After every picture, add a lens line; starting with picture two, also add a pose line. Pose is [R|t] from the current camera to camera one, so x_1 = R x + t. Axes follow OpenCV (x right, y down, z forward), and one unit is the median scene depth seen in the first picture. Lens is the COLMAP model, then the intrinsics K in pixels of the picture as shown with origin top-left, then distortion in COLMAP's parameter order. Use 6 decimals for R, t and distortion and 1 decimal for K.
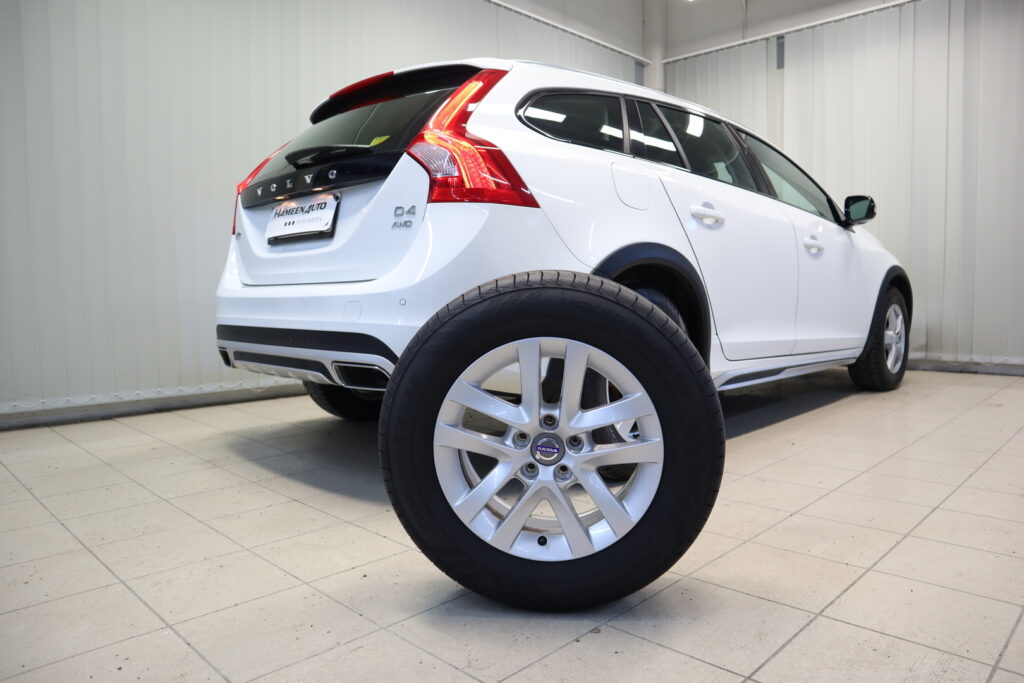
lens RADIAL K [[709.3, 0, 517.7], [0, 709.3, 336.6], [0, 0, 1]] dist [-0.137817, 0.098714]
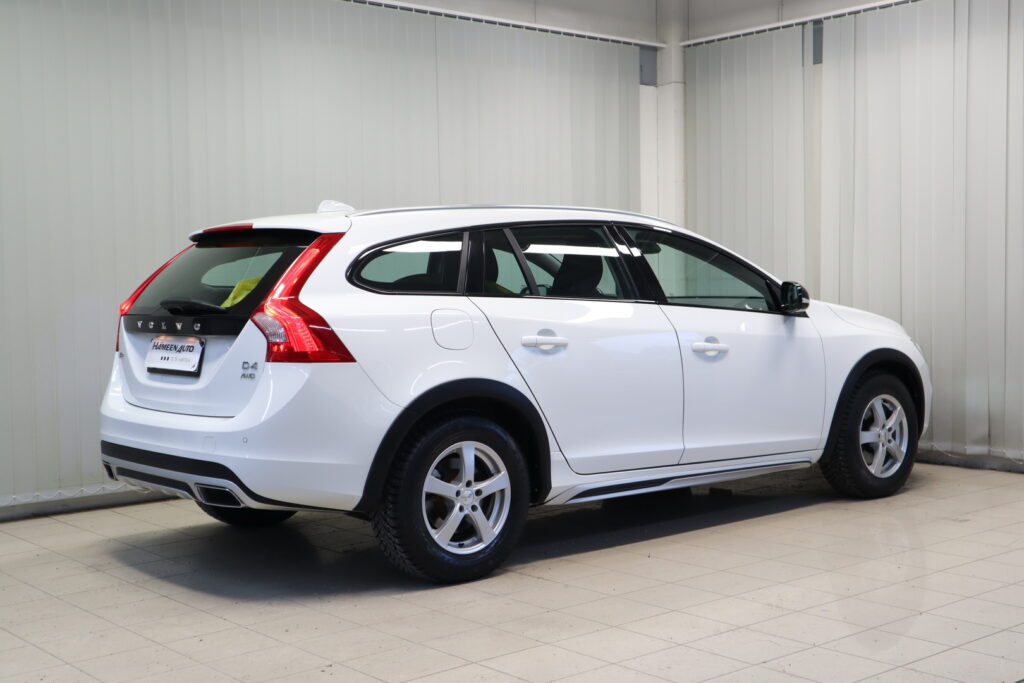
lens RADIAL K [[1254.2, 0, 512.0], [0, 1254.2, 341.5], [0, 0, 1]] dist [0.013279, 0.043504]
pose [[0.996095, -0.002270, -0.088256, 0.412195], [0.000409, 0.999777, -0.021098, -0.139949], [0.088284, 0.020979, 0.995874, -0.981150]]
